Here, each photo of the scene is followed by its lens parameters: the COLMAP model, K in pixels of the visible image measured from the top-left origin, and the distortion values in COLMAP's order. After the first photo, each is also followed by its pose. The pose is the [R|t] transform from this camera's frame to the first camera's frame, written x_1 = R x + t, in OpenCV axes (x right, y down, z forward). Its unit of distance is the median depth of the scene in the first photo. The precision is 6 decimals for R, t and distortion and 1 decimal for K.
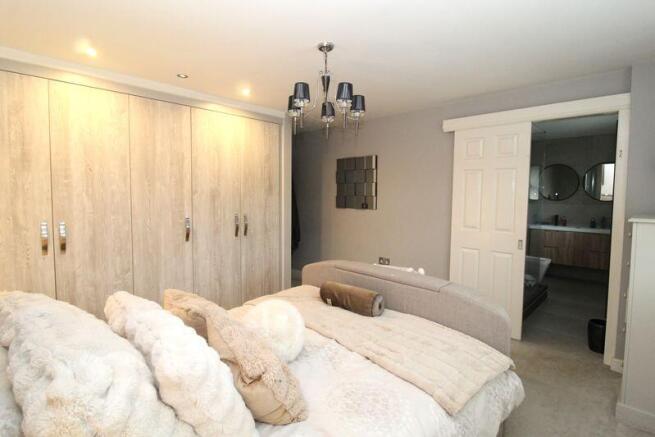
lens RADIAL K [[305.5, 0, 331.4], [0, 305.5, 211.2], [0, 0, 1]] dist [0.000972, -0.011969]
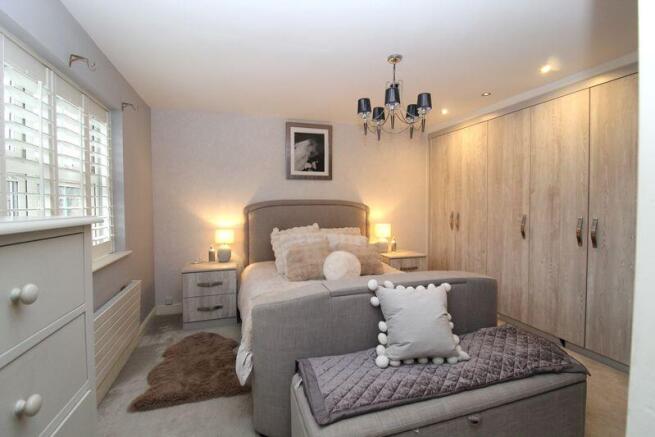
lens RADIAL K [[305.5, 0, 331.4], [0, 305.5, 211.2], [0, 0, 1]] dist [0.000972, -0.011969]
pose [[-0.439673, 0.031873, -0.897592, 0.725492], [-0.036930, 0.997883, 0.053524, -0.026056], [0.897399, 0.056681, -0.437565, 0.855621]]
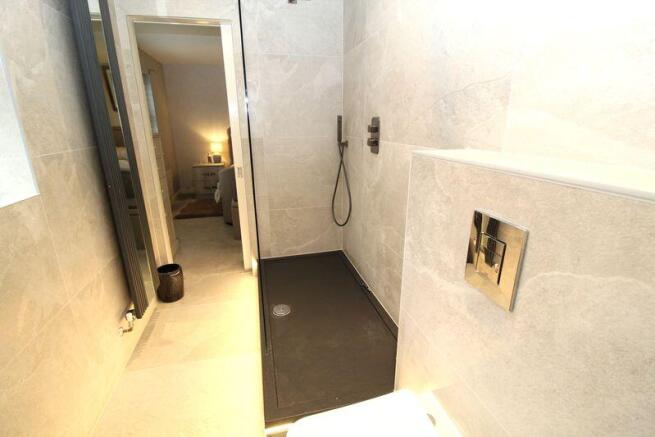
lens RADIAL K [[305.5, 0, 331.4], [0, 305.5, 211.2], [0, 0, 1]] dist [0.000972, -0.011969]
pose [[-0.488743, 0.246743, -0.836808, 1.463239], [-0.032595, 0.953338, 0.300141, -0.090094], [0.871819, 0.173968, -0.457895, 1.928186]]
